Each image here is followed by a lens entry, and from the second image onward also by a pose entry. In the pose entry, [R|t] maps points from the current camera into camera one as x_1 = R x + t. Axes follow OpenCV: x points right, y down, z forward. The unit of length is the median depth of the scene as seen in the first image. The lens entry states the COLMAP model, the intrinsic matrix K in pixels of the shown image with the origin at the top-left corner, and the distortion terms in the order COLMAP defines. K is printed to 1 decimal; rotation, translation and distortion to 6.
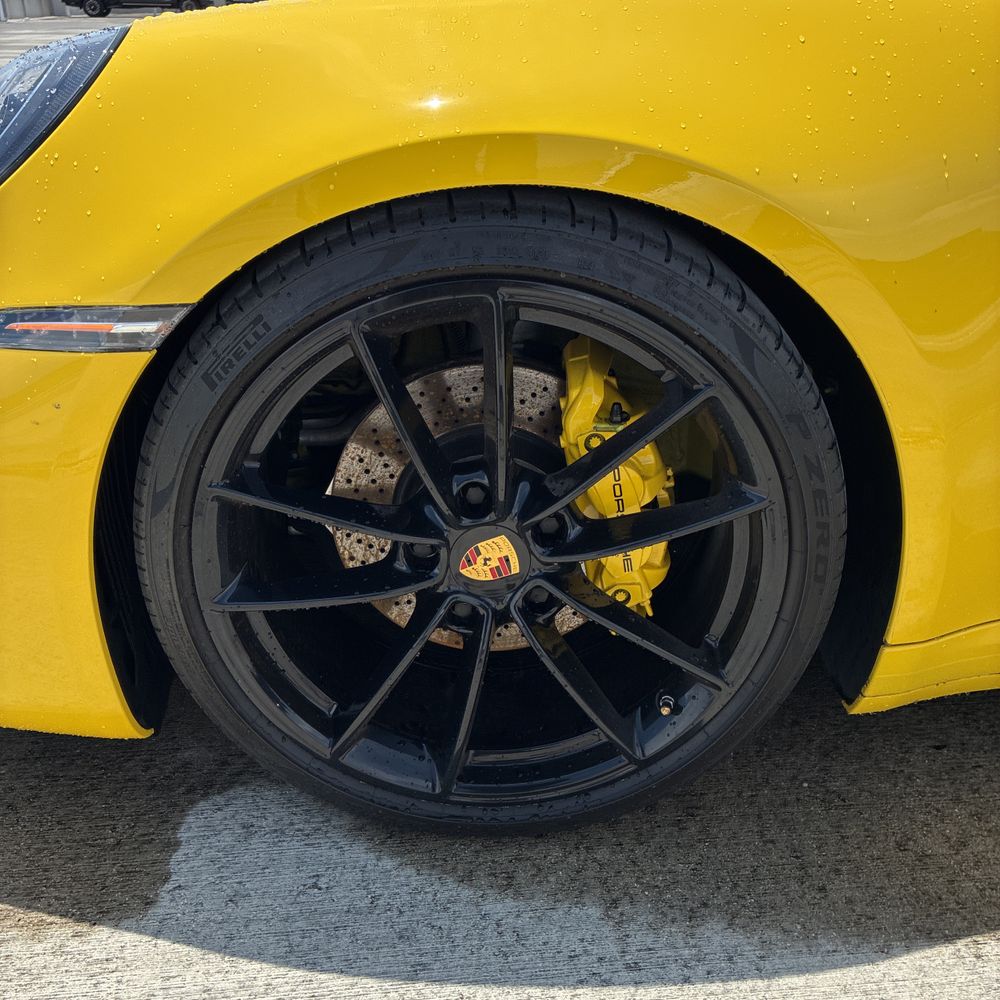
lens RADIAL K [[1015.7, 0, 495.3], [0, 1015.7, 498.7], [0, 0, 1]] dist [0.021225, -0.006714]
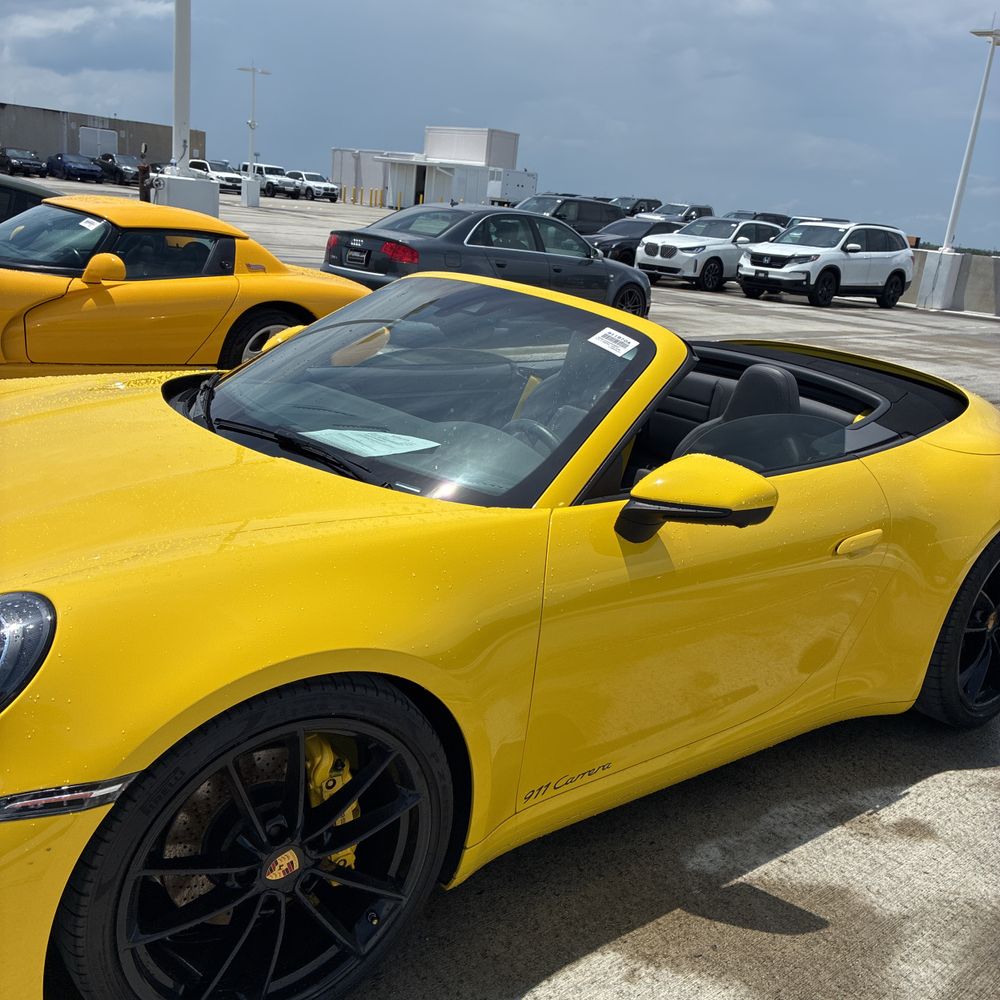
lens RADIAL K [[1019.7, 0, 485.6], [0, 1019.7, 505.4], [0, 0, 1]] dist [0.005246, 0.023025]
pose [[0.810575, -0.075902, 0.580696, -0.708493], [0.151665, 0.984944, -0.082963, -0.357020], [-0.565656, 0.155318, 0.809882, -0.723530]]
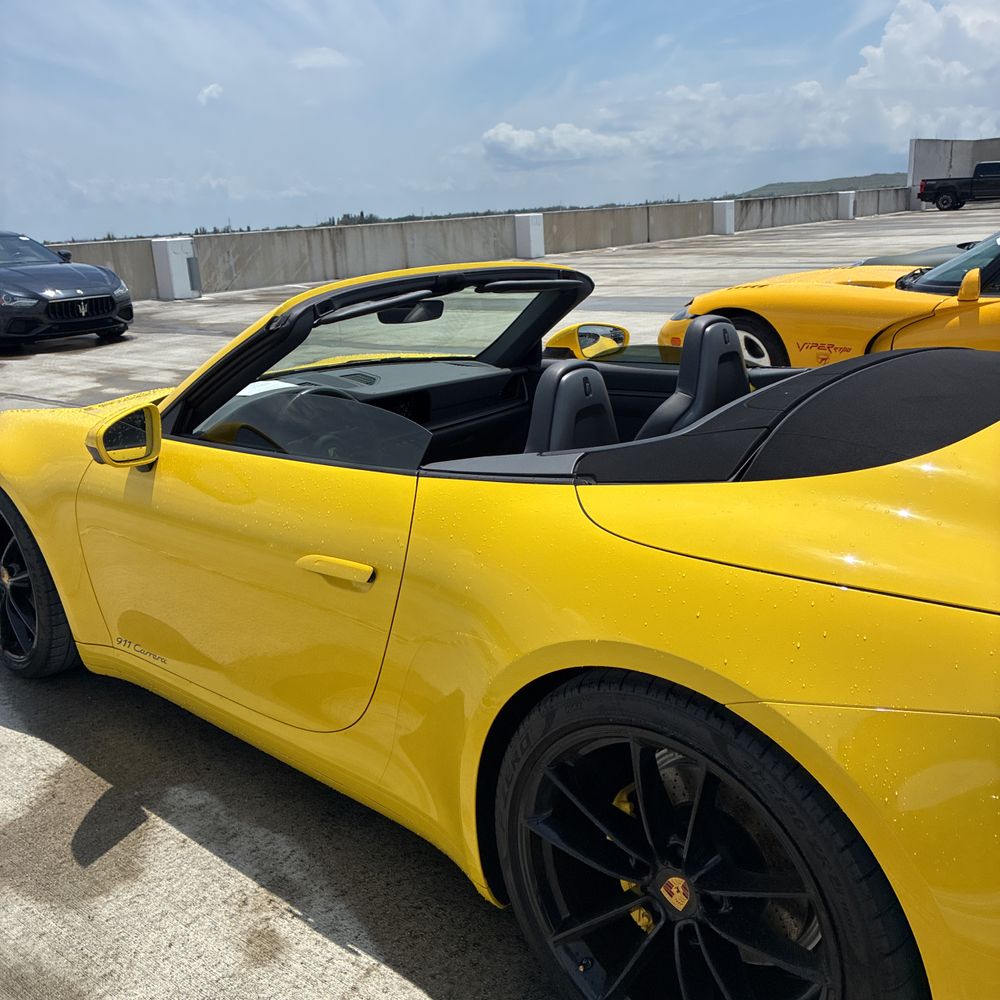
lens RADIAL K [[1019.7, 0, 485.6], [0, 1019.7, 505.4], [0, 0, 1]] dist [0.005246, 0.023025]
pose [[0.690057, 0.162965, -0.705169, 3.494131], [-0.264921, 0.963577, -0.036561, -0.468238], [0.673527, 0.212043, 0.708096, -0.368069]]
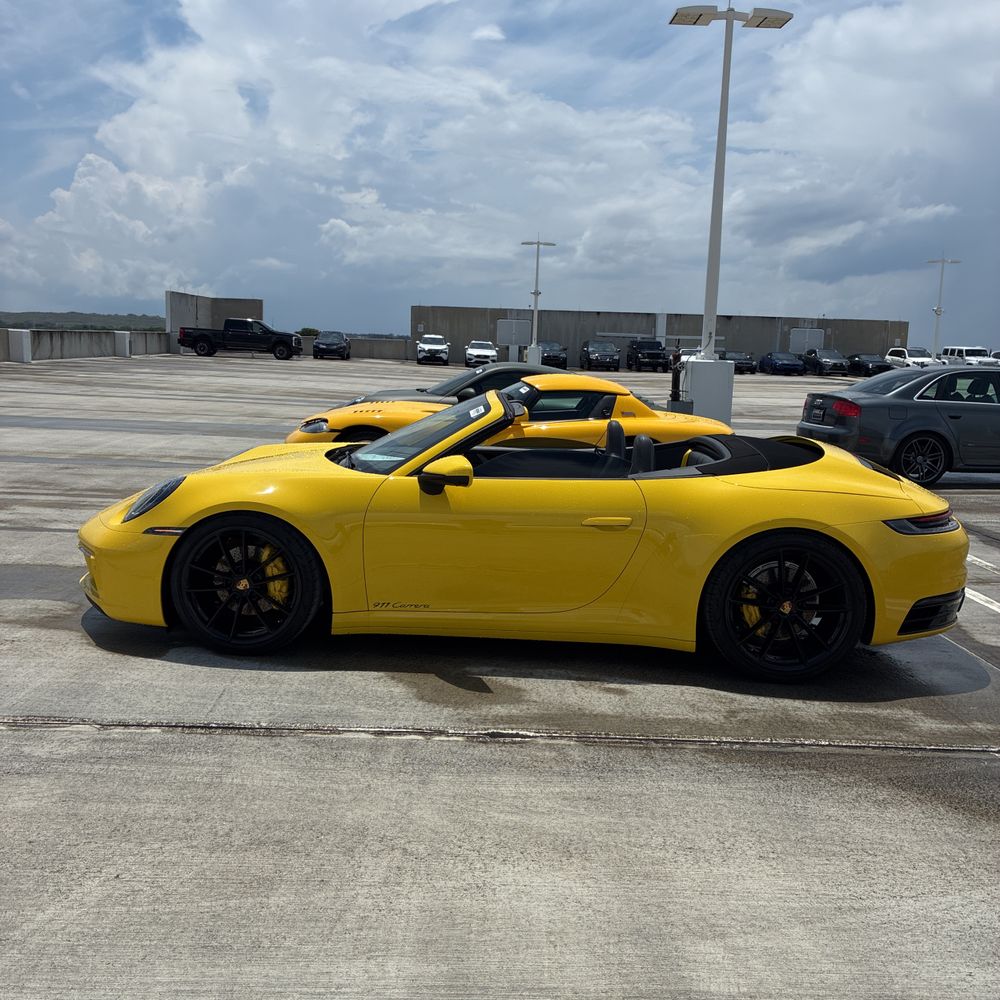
lens RADIAL K [[1015.7, 0, 495.3], [0, 1015.7, 498.7], [0, 0, 1]] dist [0.021225, -0.006714]
pose [[0.997037, 0.049806, -0.058627, 1.487449], [-0.064974, 0.953234, -0.295167, 1.045651], [0.041184, 0.298101, 0.953645, -3.755990]]
